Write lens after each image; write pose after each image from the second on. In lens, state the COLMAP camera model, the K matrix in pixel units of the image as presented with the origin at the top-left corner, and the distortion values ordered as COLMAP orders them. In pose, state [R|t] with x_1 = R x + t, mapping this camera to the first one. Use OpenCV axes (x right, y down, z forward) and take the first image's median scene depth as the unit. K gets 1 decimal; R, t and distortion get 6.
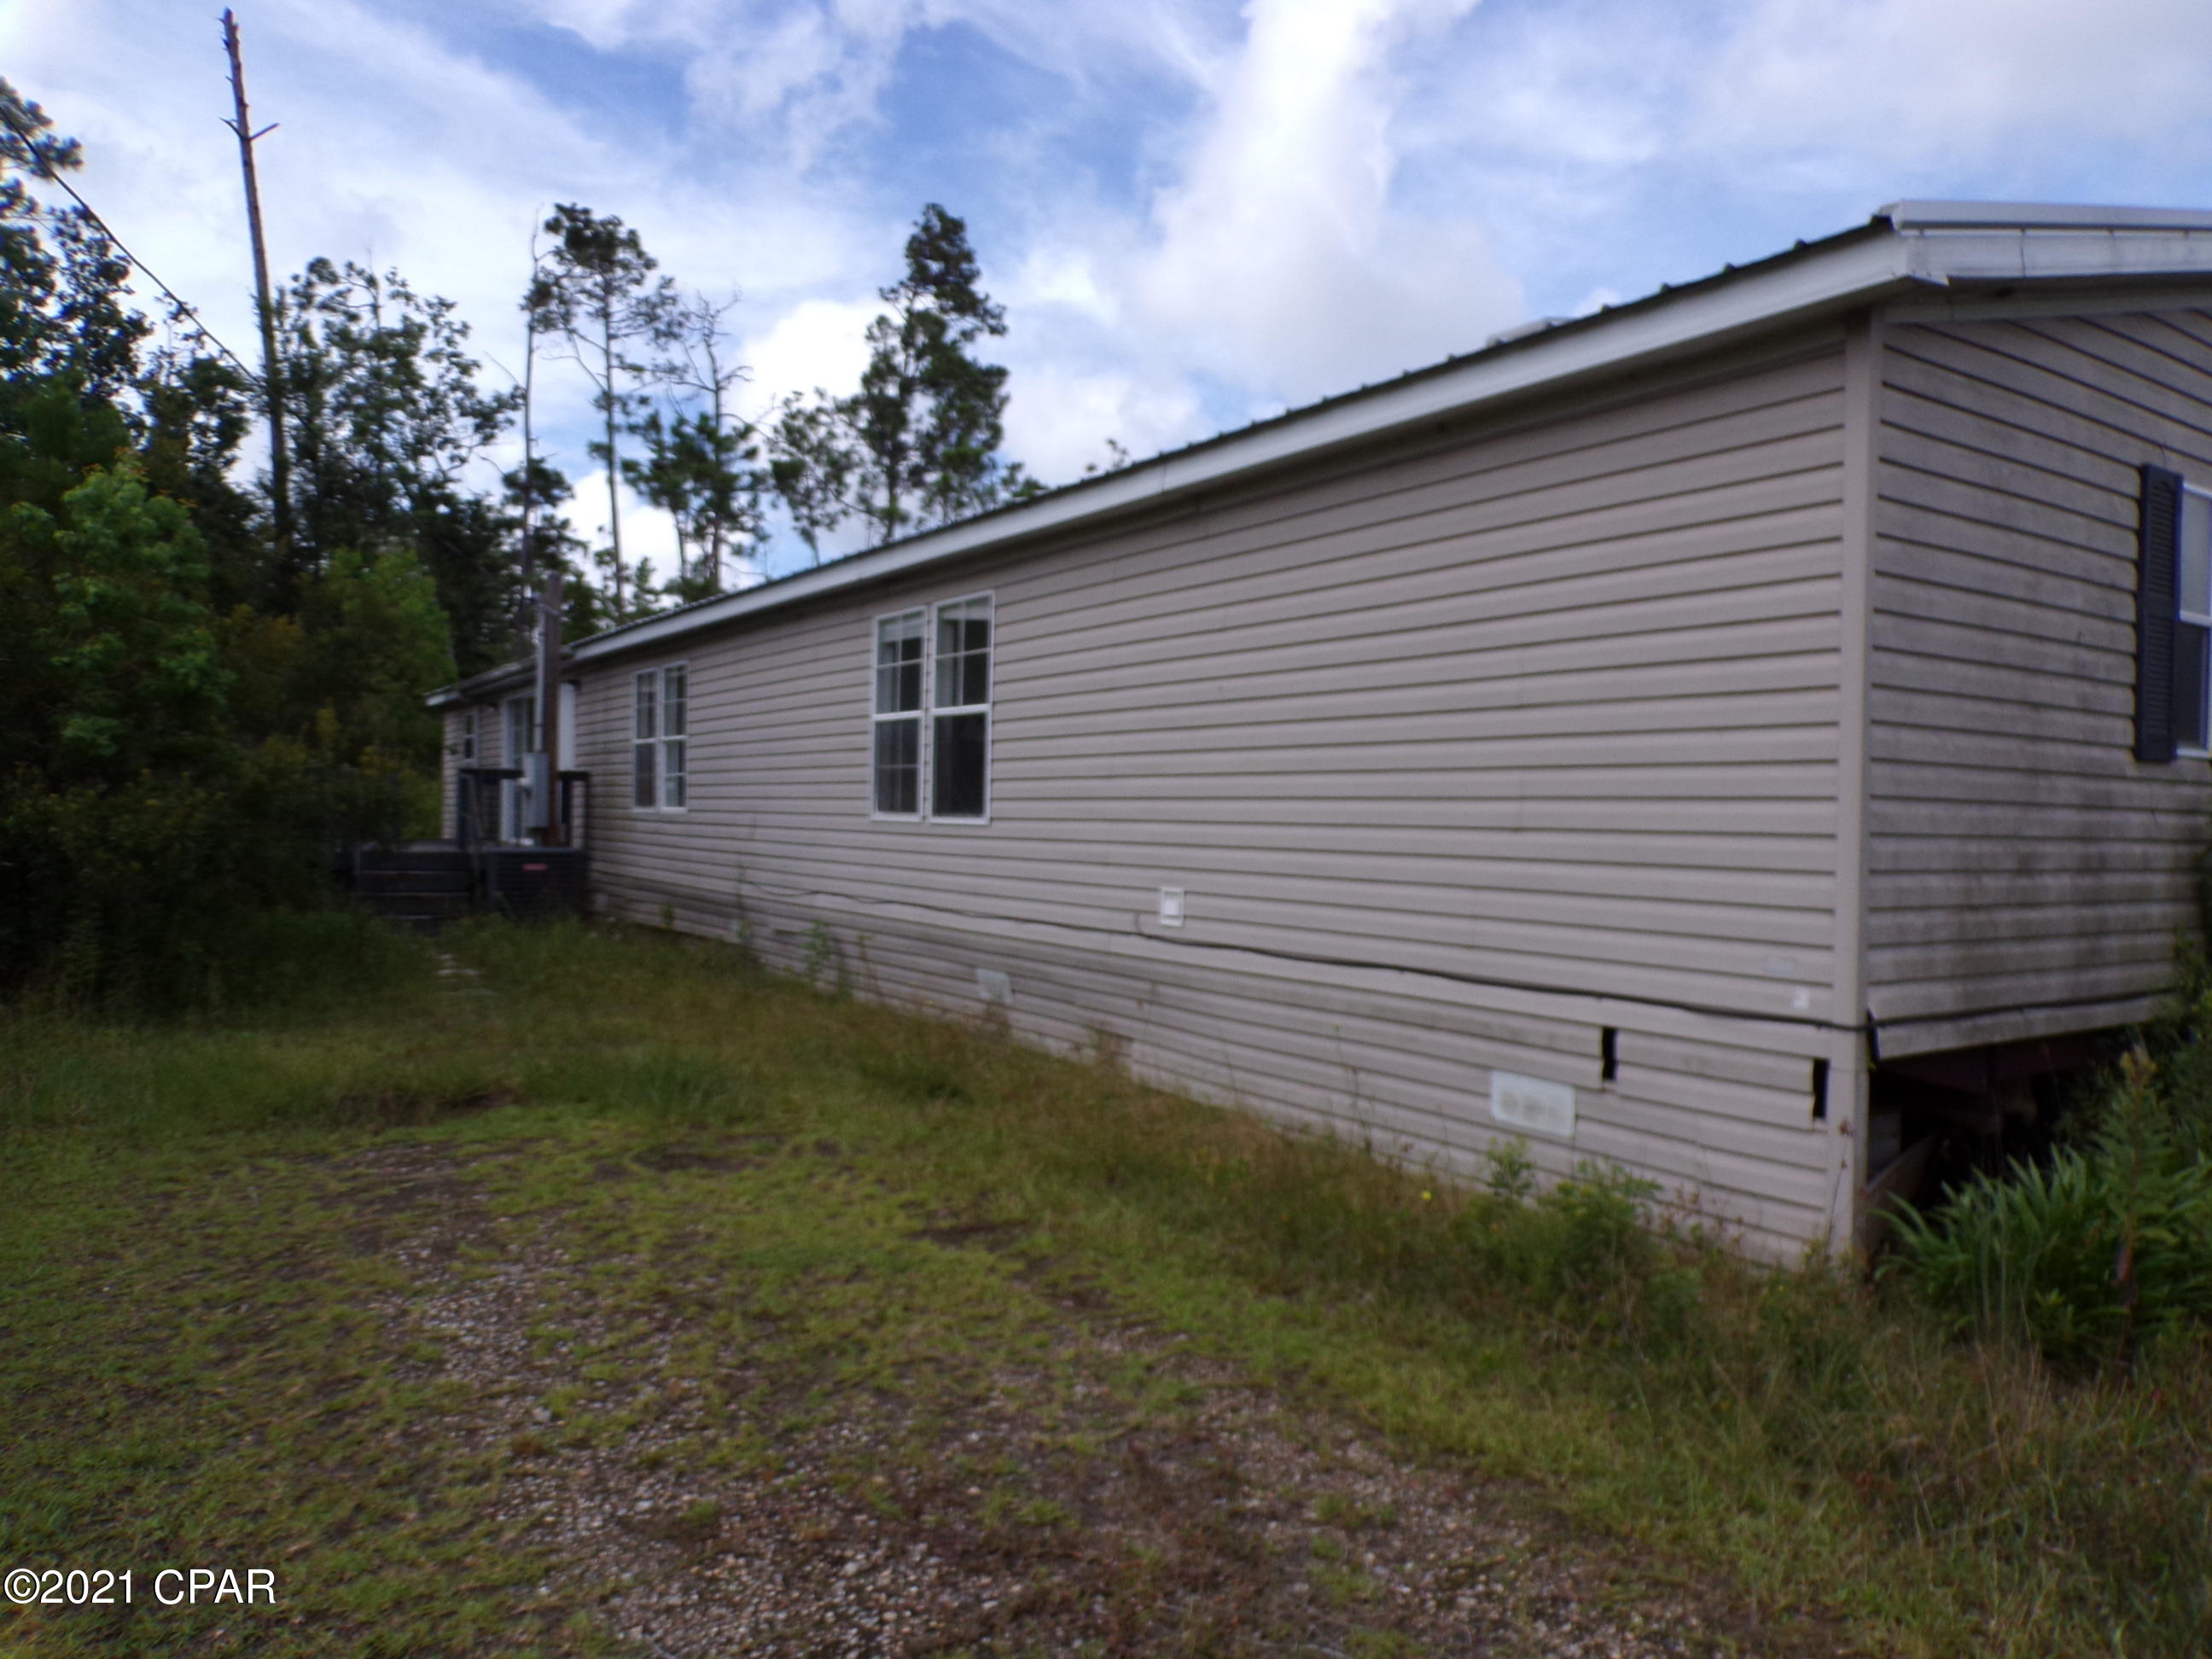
lens RADIAL K [[1523.9, 0, 1106.0], [0, 1523.9, 829.5], [0, 0, 1]] dist [-0.042004, 0.038812]
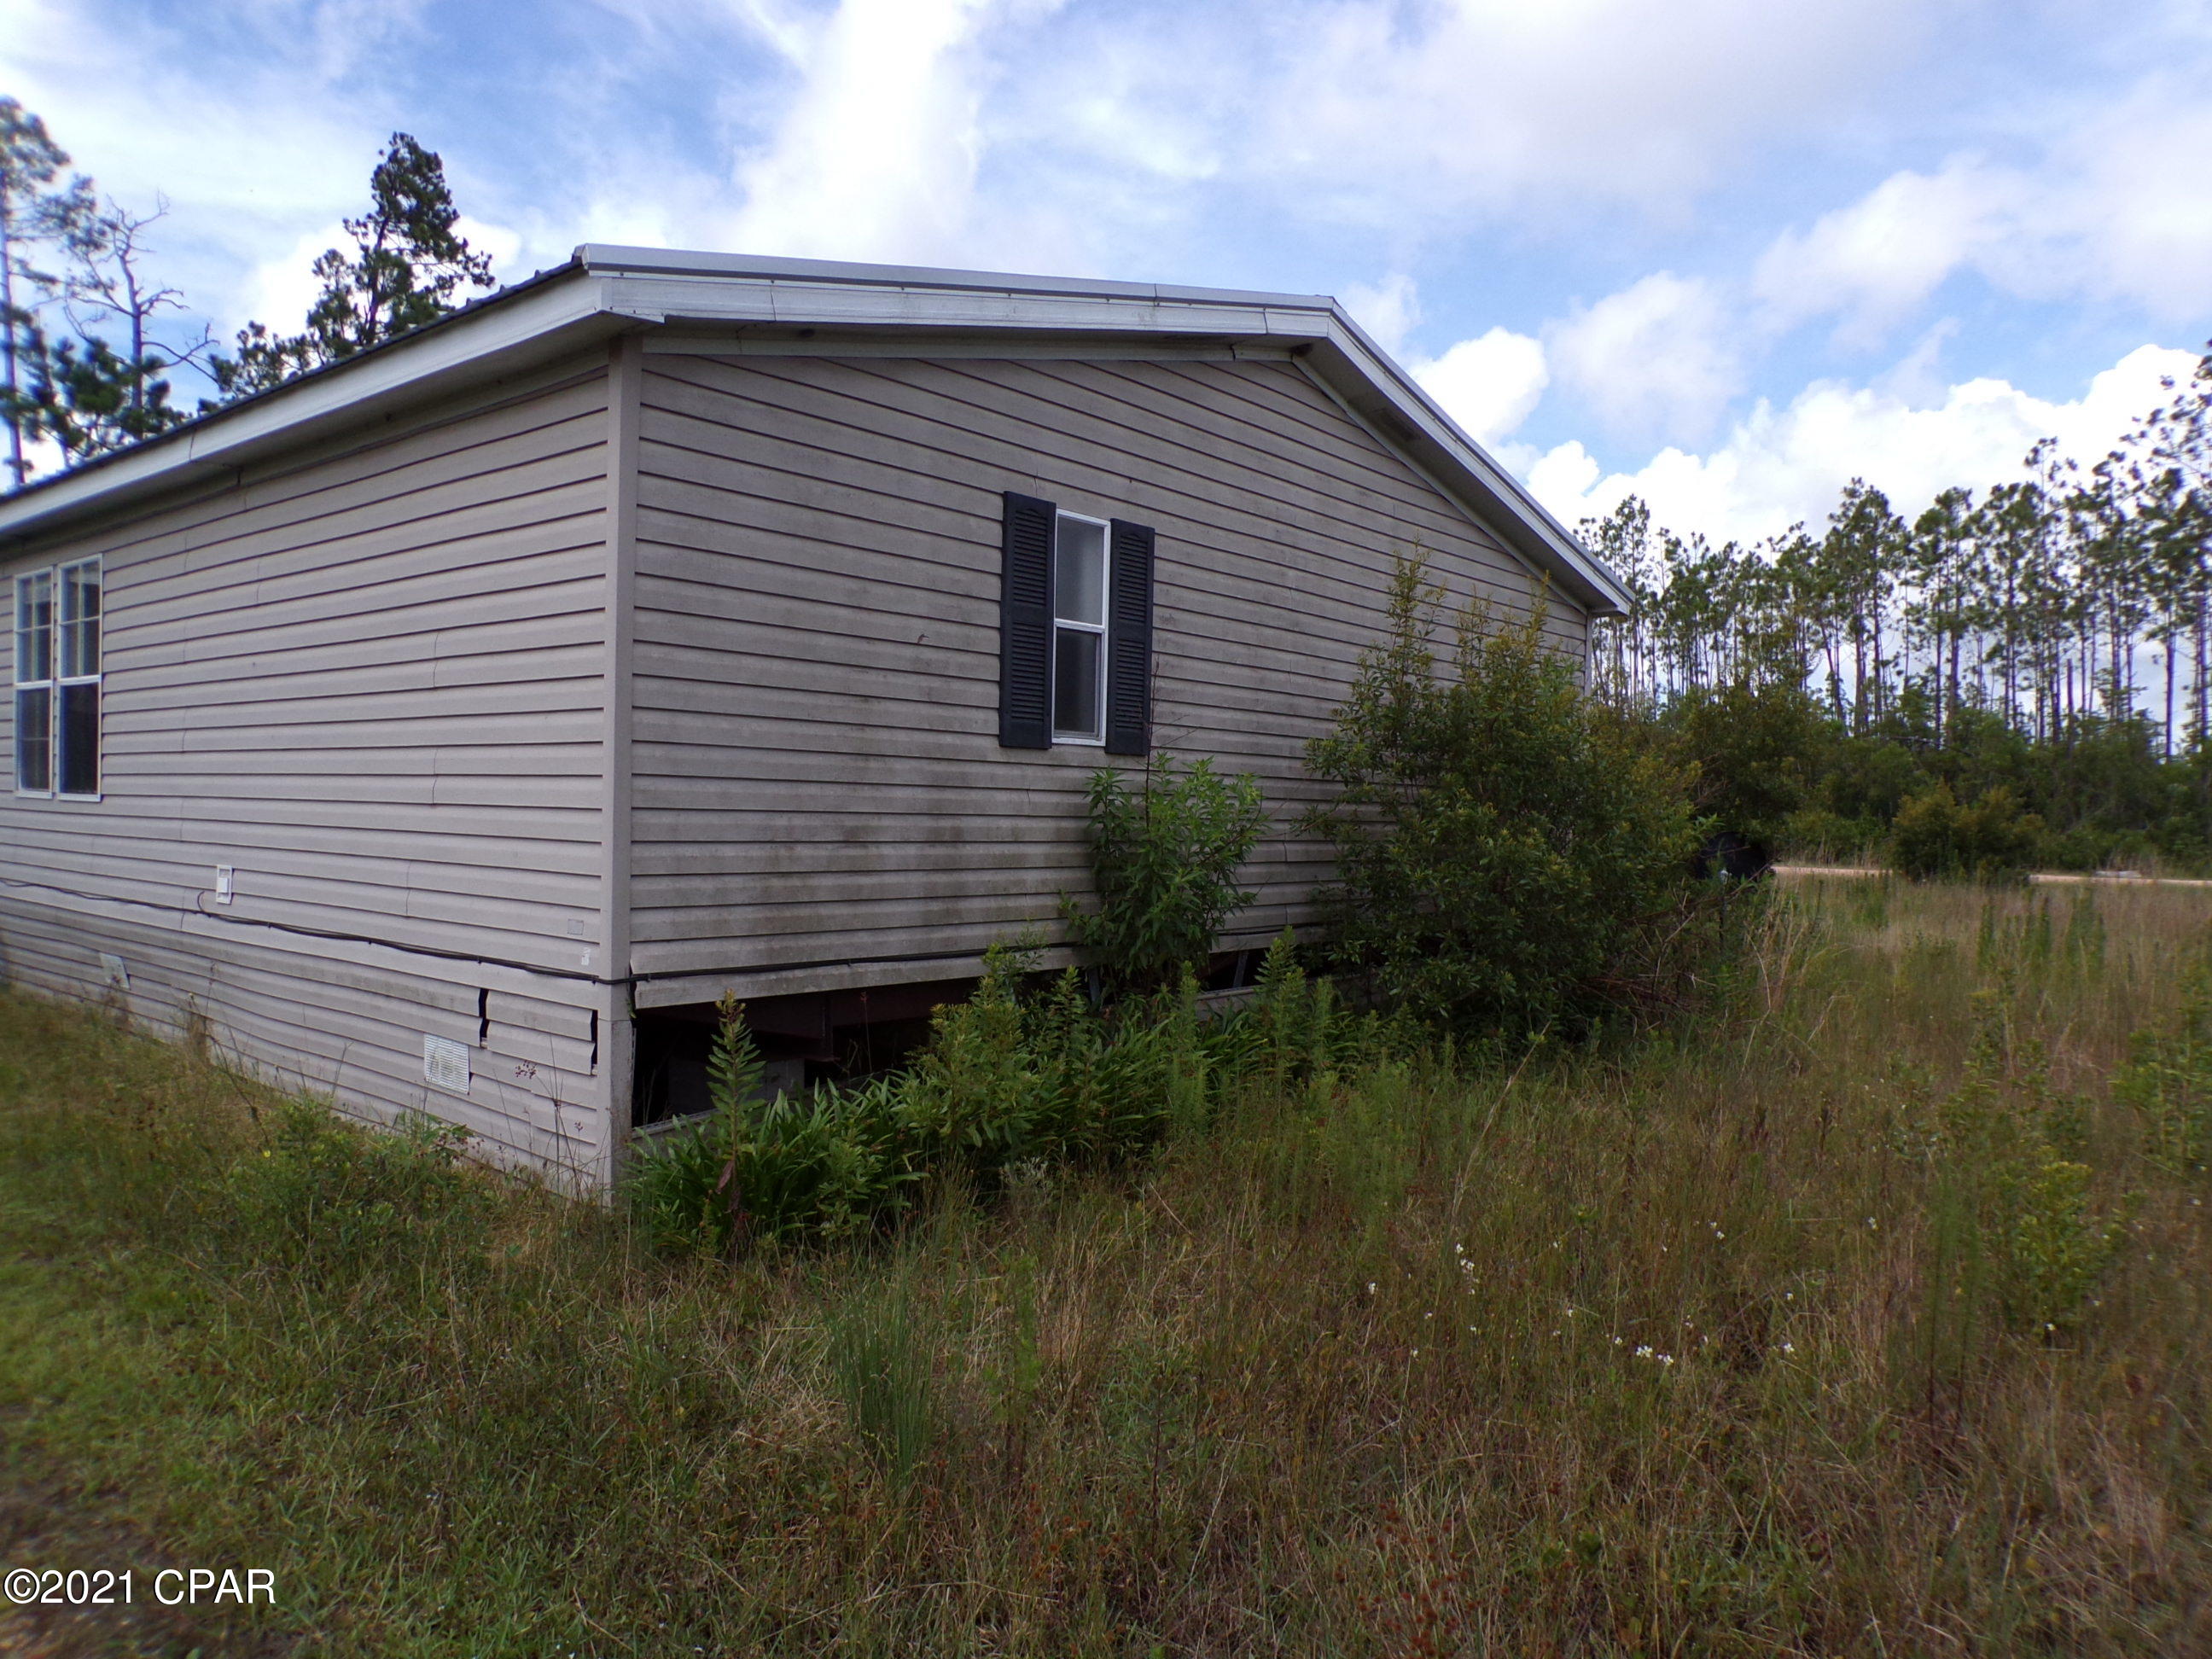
lens RADIAL K [[1523.9, 0, 1106.0], [0, 1523.9, 829.5], [0, 0, 1]] dist [-0.042004, 0.038812]
pose [[0.956072, -0.000801, 0.293130, 0.248129], [-0.002373, 0.999942, 0.010472, 0.003058], [-0.293121, -0.010708, 0.956015, -0.085079]]
